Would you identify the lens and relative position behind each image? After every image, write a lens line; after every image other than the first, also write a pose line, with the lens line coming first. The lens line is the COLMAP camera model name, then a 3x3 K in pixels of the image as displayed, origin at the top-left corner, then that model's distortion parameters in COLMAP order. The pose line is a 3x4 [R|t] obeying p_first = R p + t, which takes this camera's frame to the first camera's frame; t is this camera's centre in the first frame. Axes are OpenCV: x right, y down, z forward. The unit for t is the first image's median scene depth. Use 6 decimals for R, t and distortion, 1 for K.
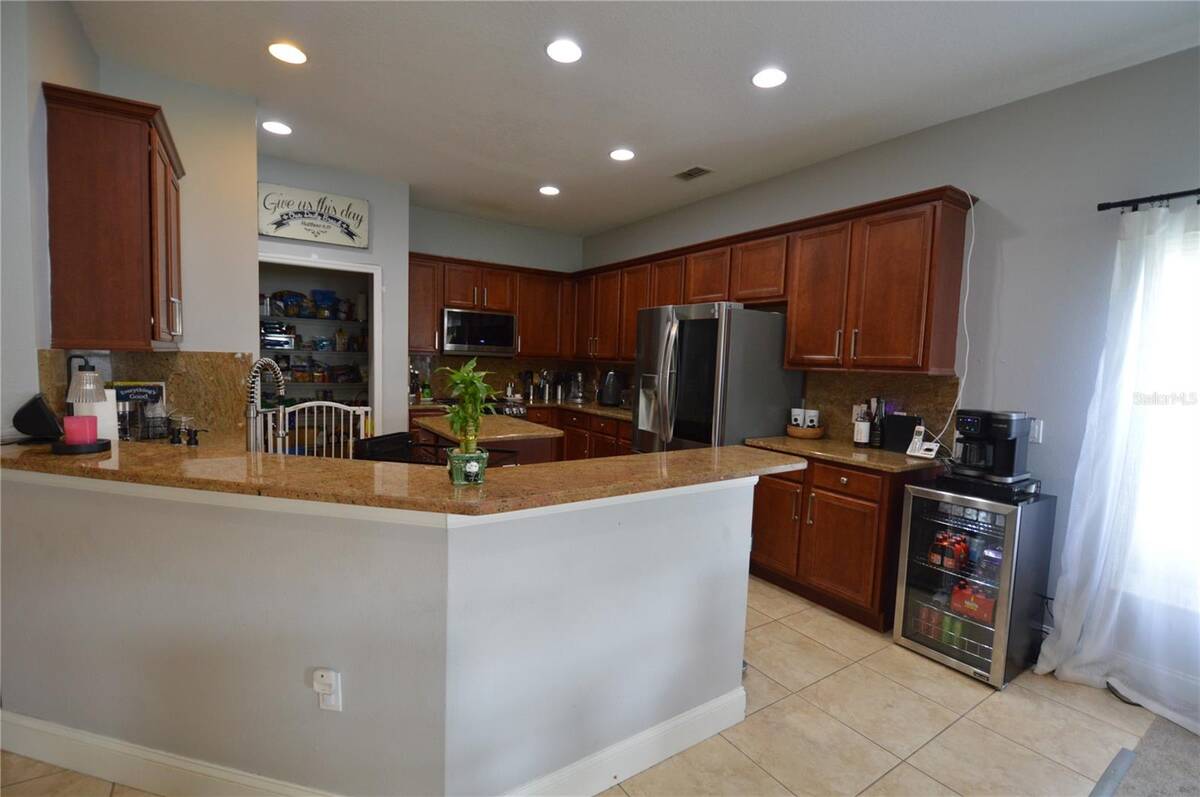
lens RADIAL K [[535.5, 0, 601.6], [0, 535.5, 403.0], [0, 0, 1]] dist [0.019481, -0.024460]
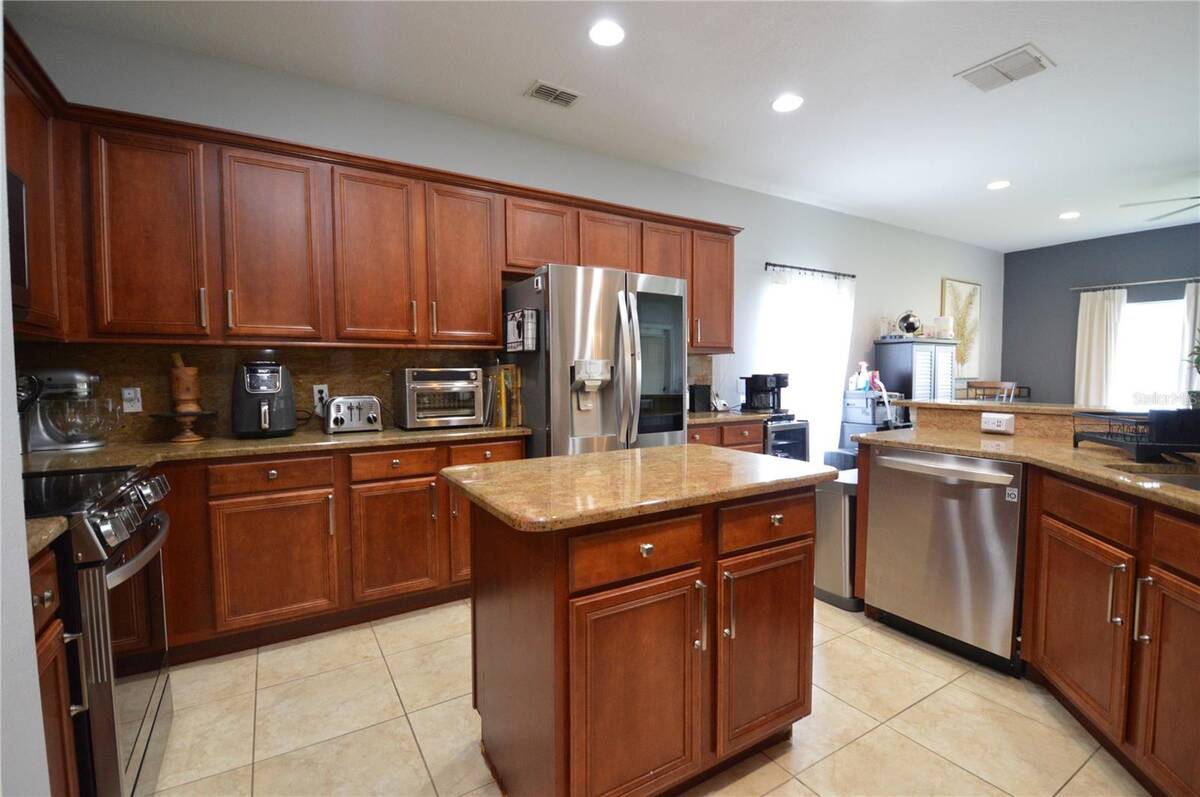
lens RADIAL K [[535.5, 0, 601.6], [0, 535.5, 403.0], [0, 0, 1]] dist [0.019481, -0.024460]
pose [[0.029120, -0.091176, 0.995409, -0.675959], [0.085927, 0.992373, 0.088384, -0.062174], [-0.995876, 0.082959, 0.036732, 1.017904]]
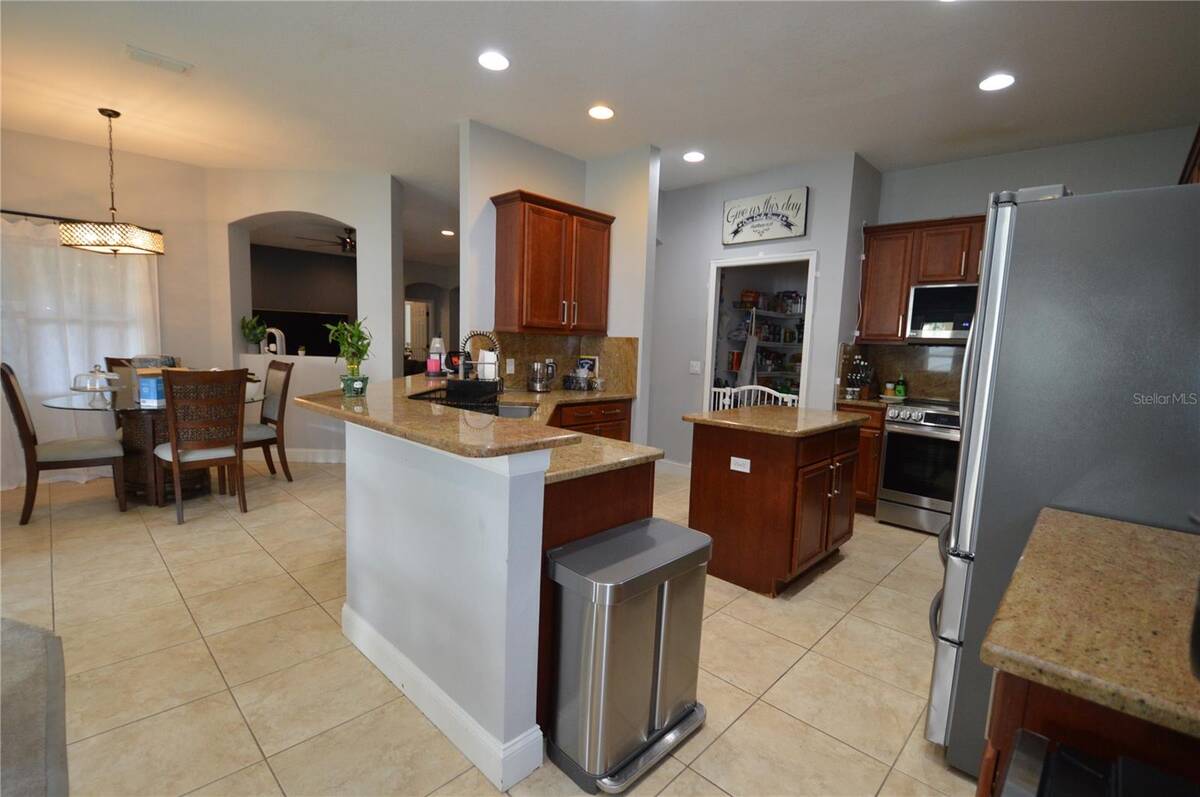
lens RADIAL K [[535.5, 0, 601.6], [0, 535.5, 403.0], [0, 0, 1]] dist [0.019481, -0.024460]
pose [[0.218356, 0.087245, -0.971961, 0.569443], [-0.106370, 0.992189, 0.065164, -0.005987], [0.970055, 0.089159, 0.225931, 0.527383]]
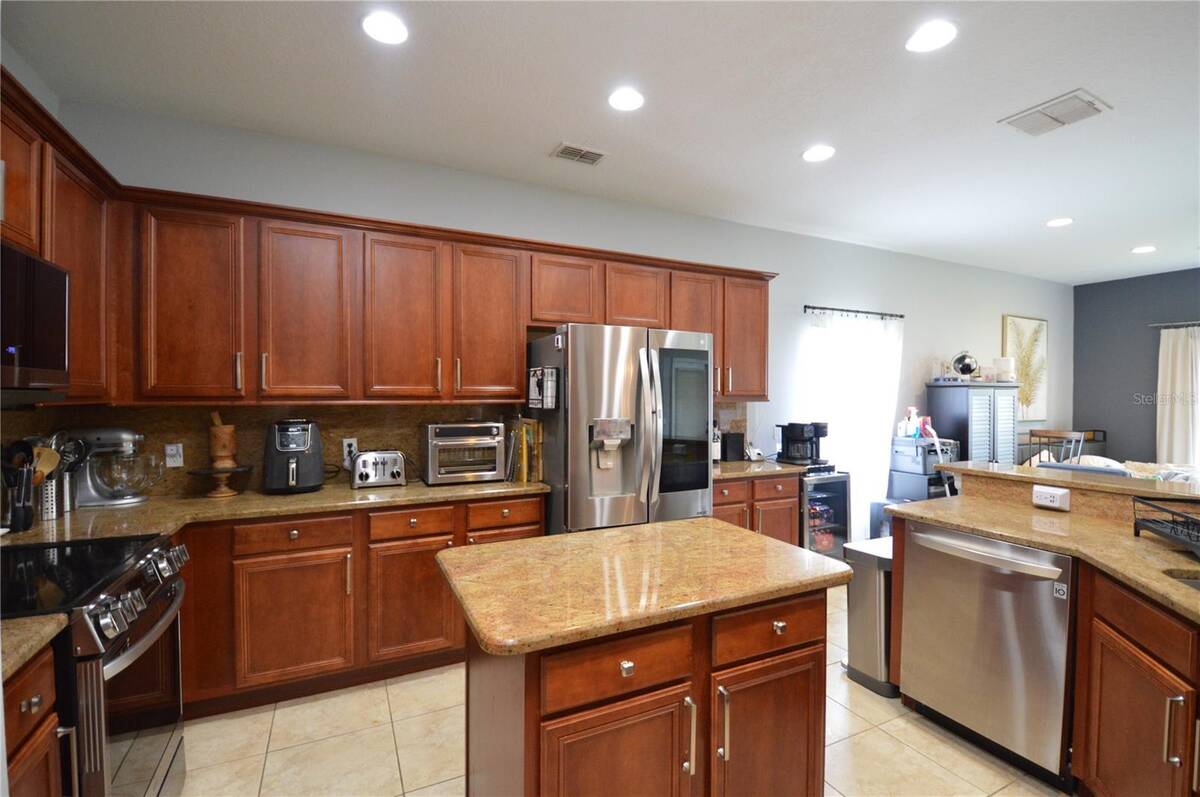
lens RADIAL K [[535.5, 0, 601.6], [0, 535.5, 403.0], [0, 0, 1]] dist [0.019481, -0.024460]
pose [[0.123018, -0.050512, 0.991118, -0.657345], [0.080205, 0.995943, 0.040803, -0.110827], [-0.989158, 0.074473, 0.126570, 0.971098]]
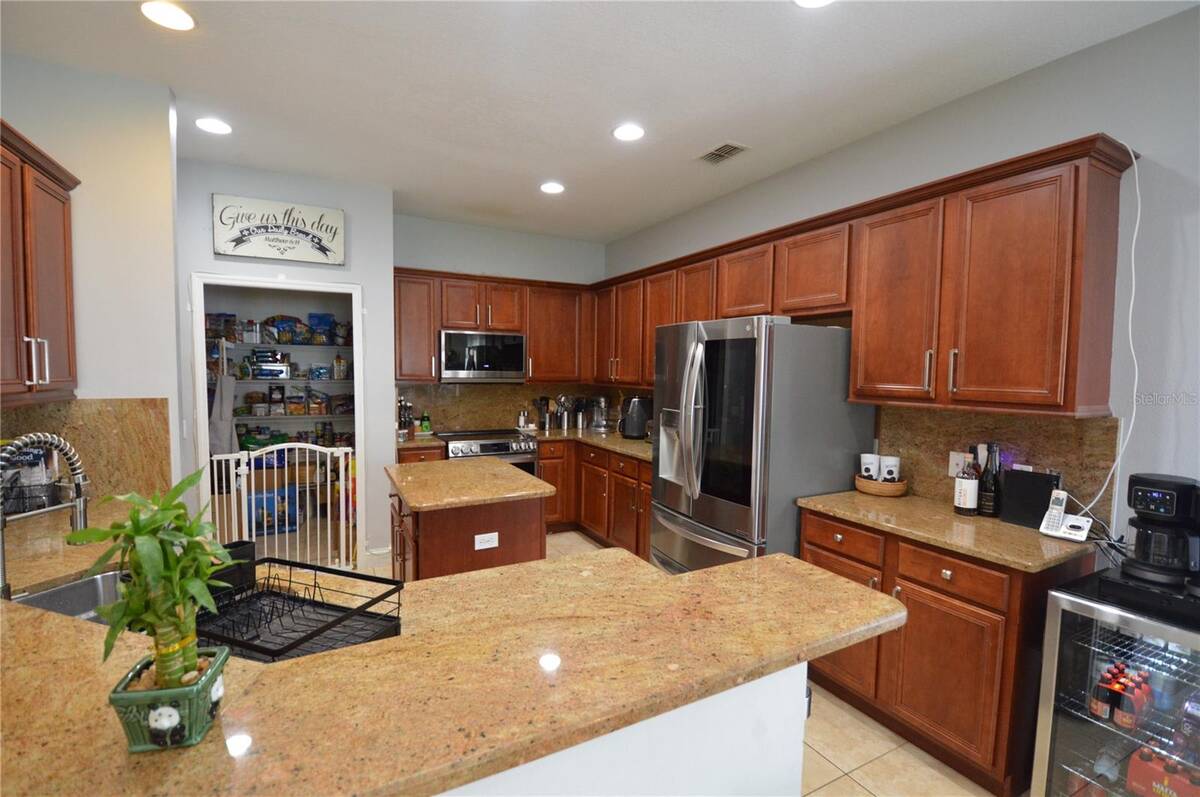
lens RADIAL K [[535.5, 0, 601.6], [0, 535.5, 403.0], [0, 0, 1]] dist [0.019481, -0.024460]
pose [[0.995226, -0.016070, -0.096263, 0.067970], [0.014244, 0.999706, -0.019630, -0.051150], [0.096550, 0.018165, 0.995162, 0.219202]]
